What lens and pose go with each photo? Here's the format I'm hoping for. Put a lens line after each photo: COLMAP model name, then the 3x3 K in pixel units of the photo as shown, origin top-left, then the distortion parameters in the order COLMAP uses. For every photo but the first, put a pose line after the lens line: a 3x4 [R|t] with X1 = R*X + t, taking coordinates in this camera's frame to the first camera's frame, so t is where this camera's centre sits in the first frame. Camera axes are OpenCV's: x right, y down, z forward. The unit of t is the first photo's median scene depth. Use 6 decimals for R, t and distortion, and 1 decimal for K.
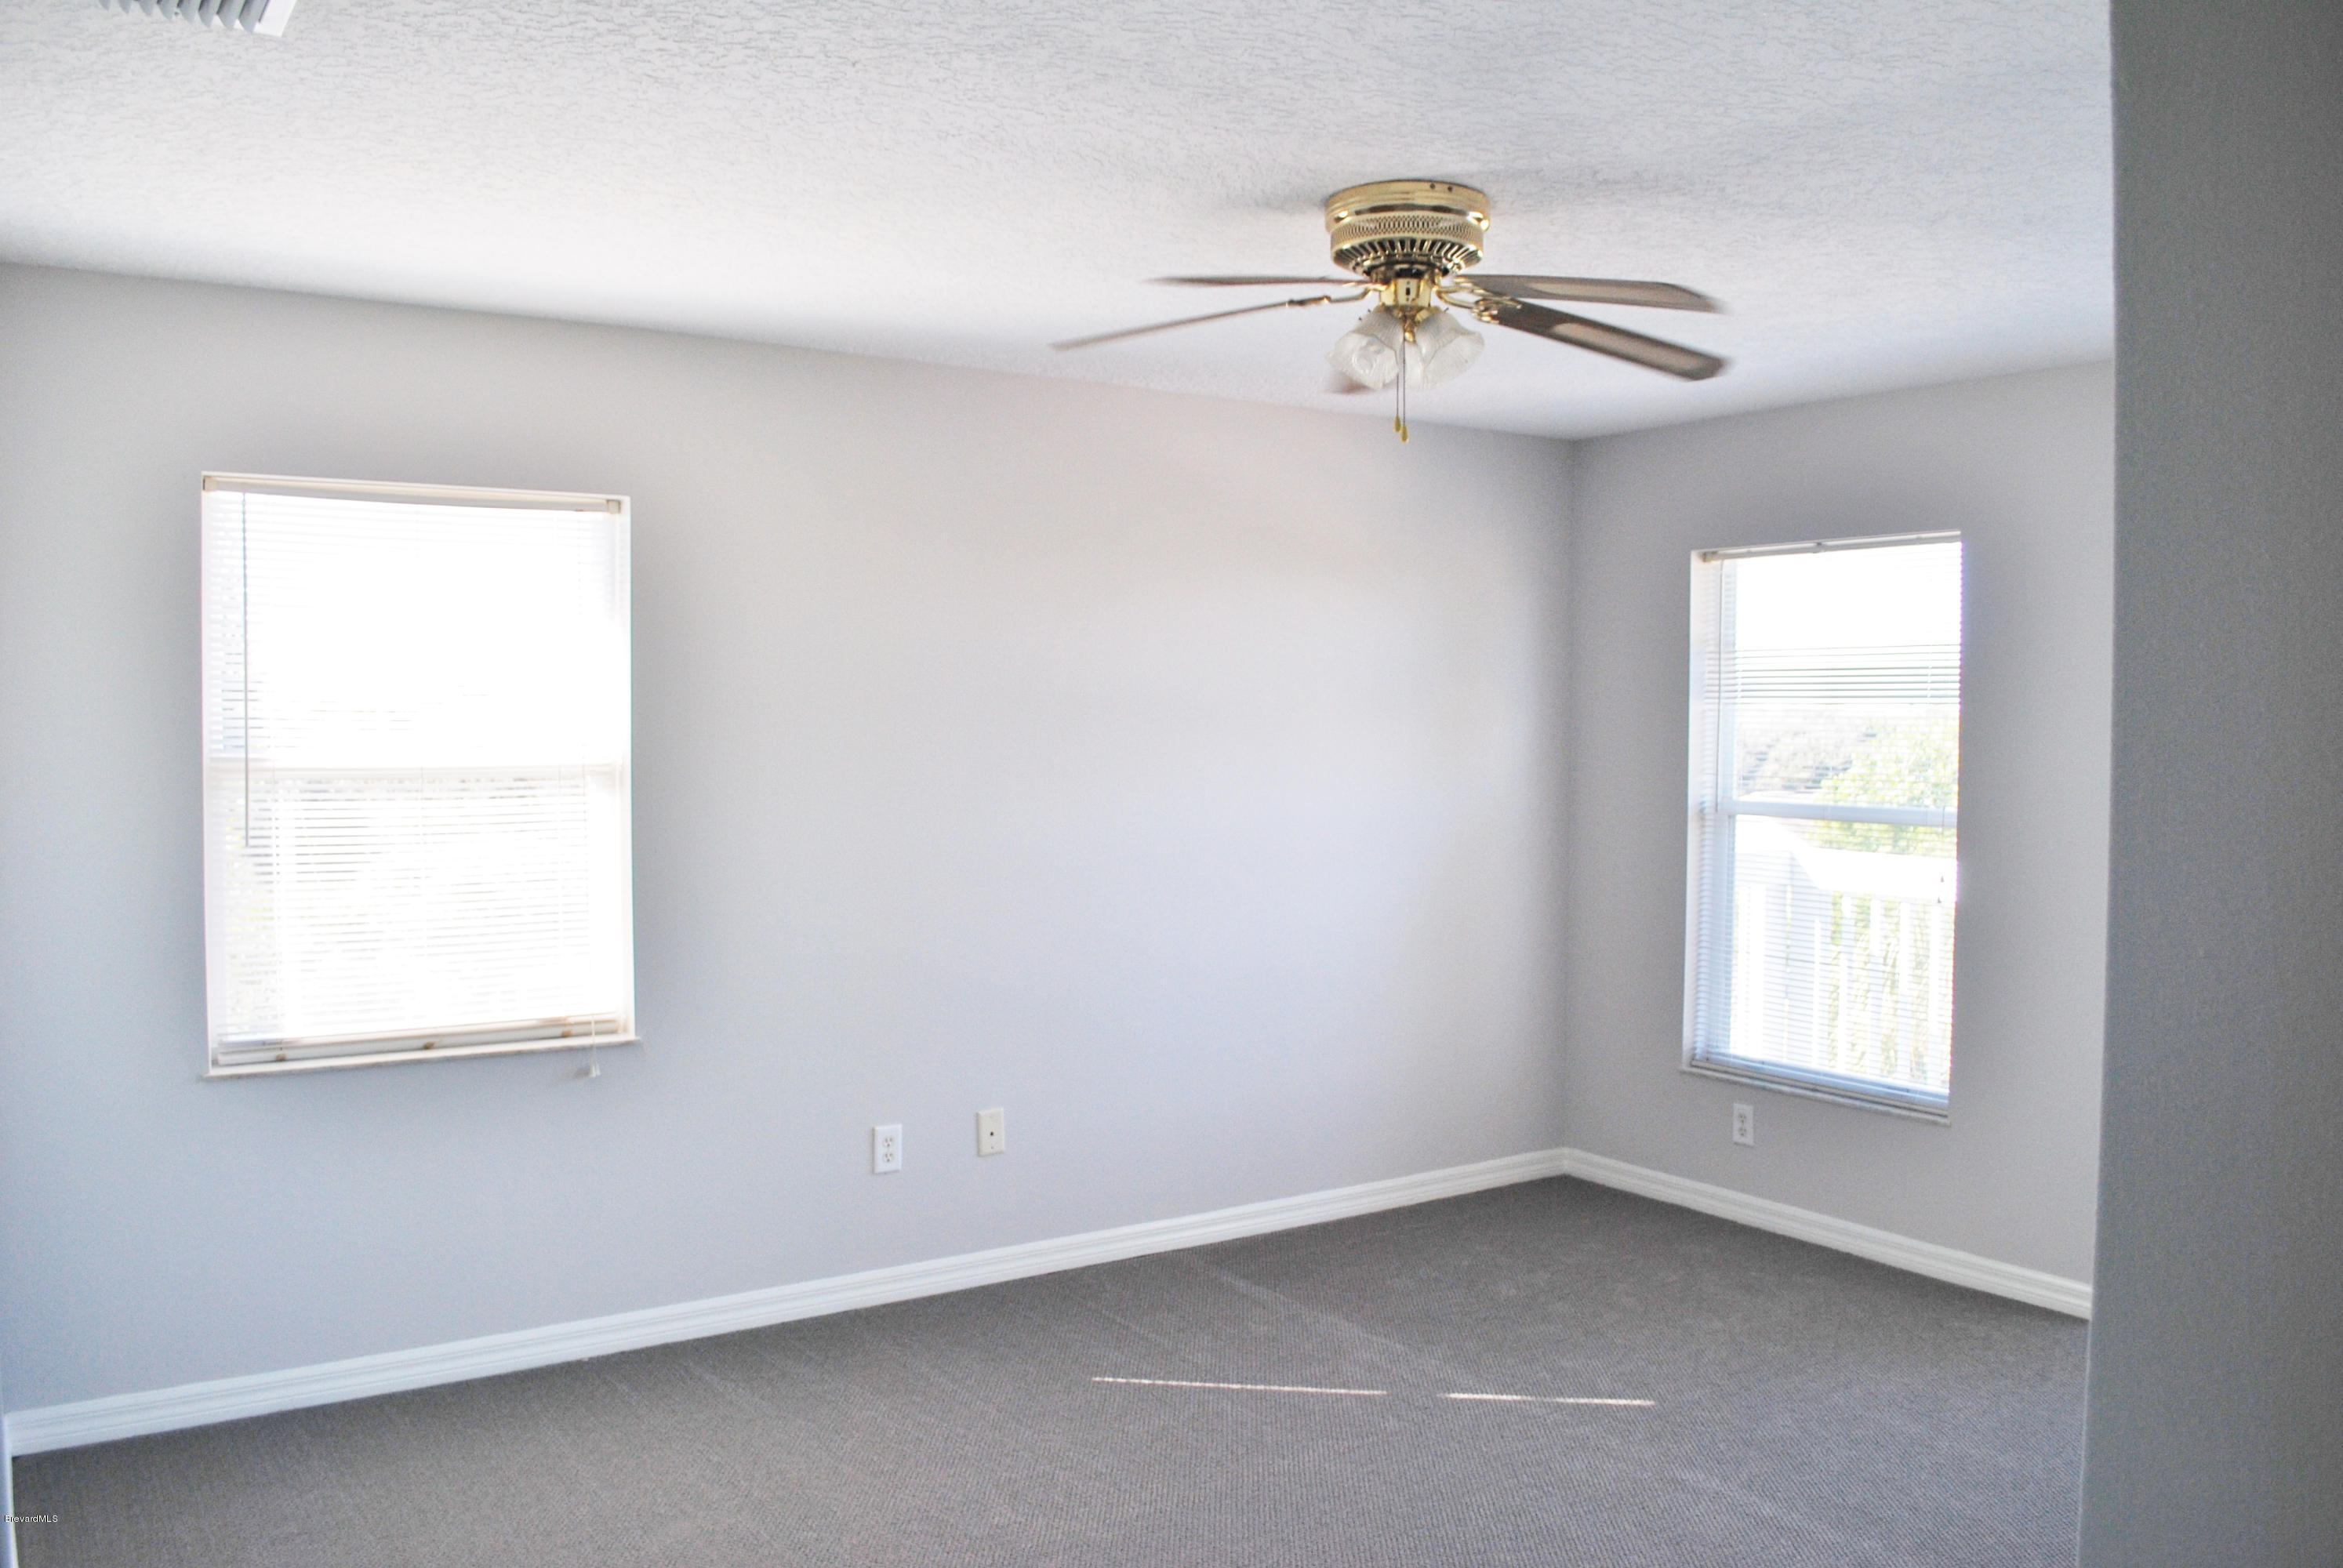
lens RADIAL K [[1863.2, 0, 1171.5], [0, 1863.2, 784.0], [0, 0, 1]] dist [-0.048639, -0.001484]
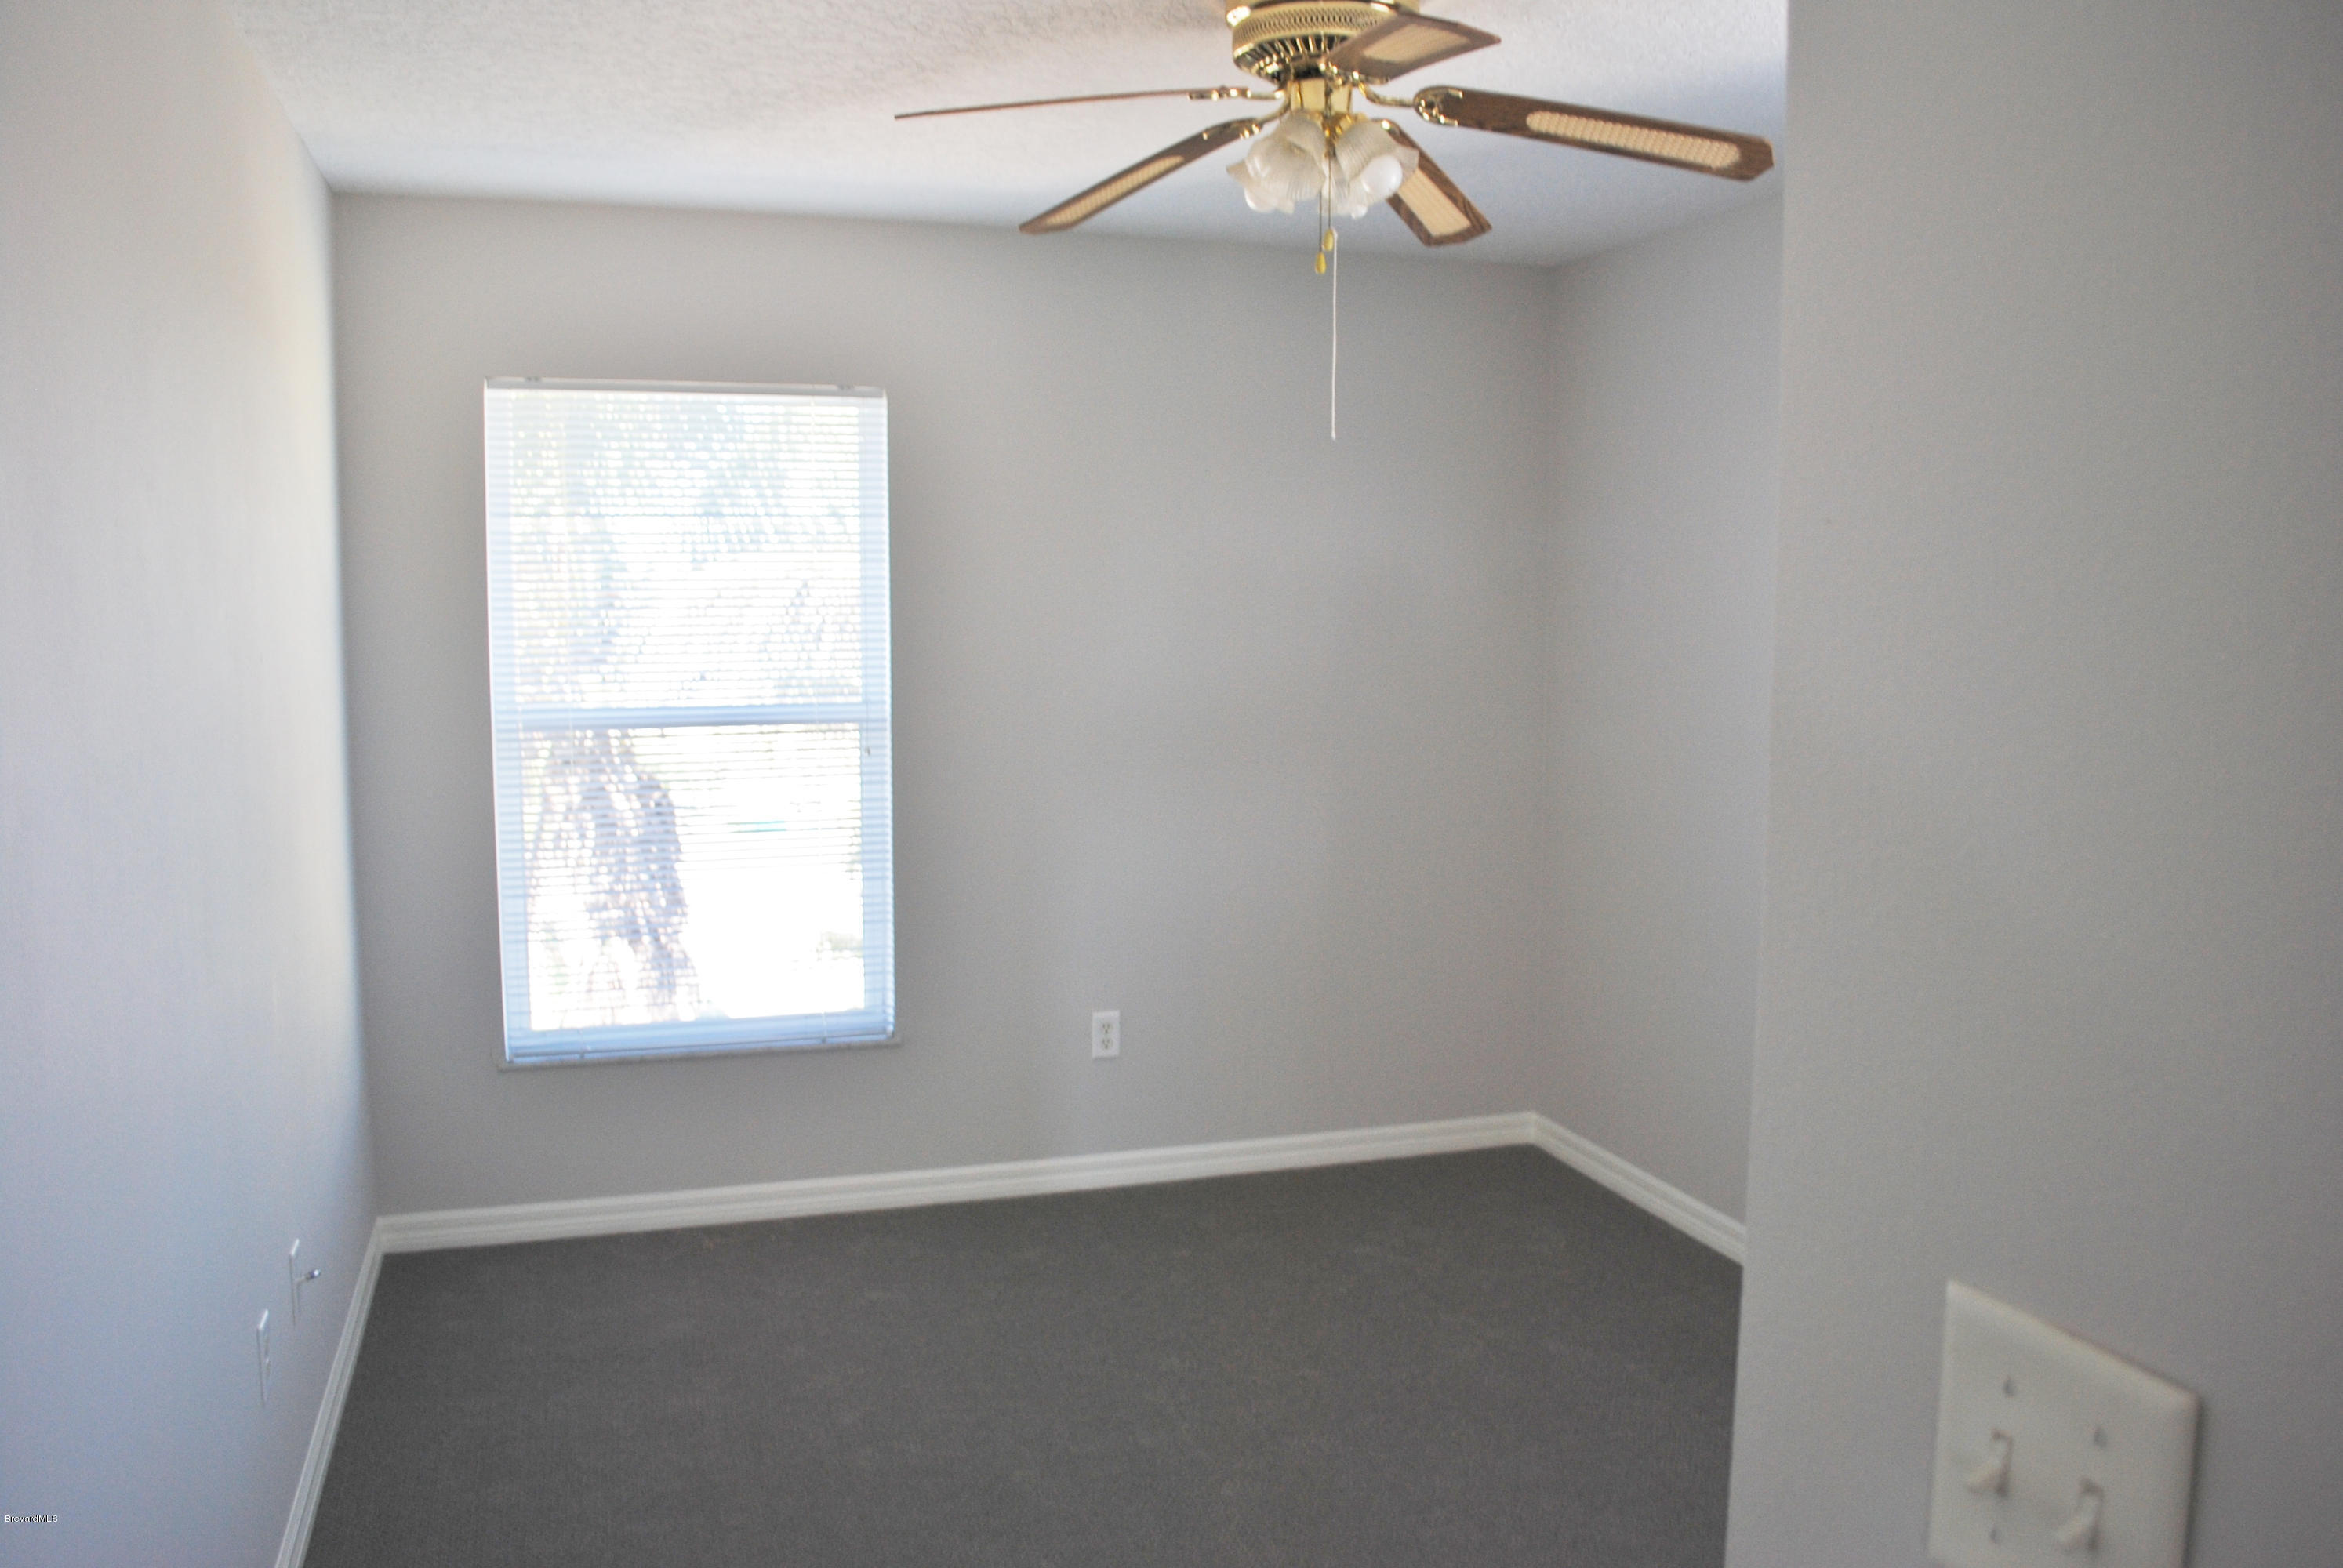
lens RADIAL K [[1805.7, 0, 1171.5], [0, 1805.7, 784.0], [0, 0, 1]] dist [-0.001954, -0.000212]
pose [[0.953450, 0.028293, -0.300221, 0.265799], [-0.007222, 0.997445, 0.071066, -0.011905], [0.301465, -0.065590, 0.951219, 0.151508]]
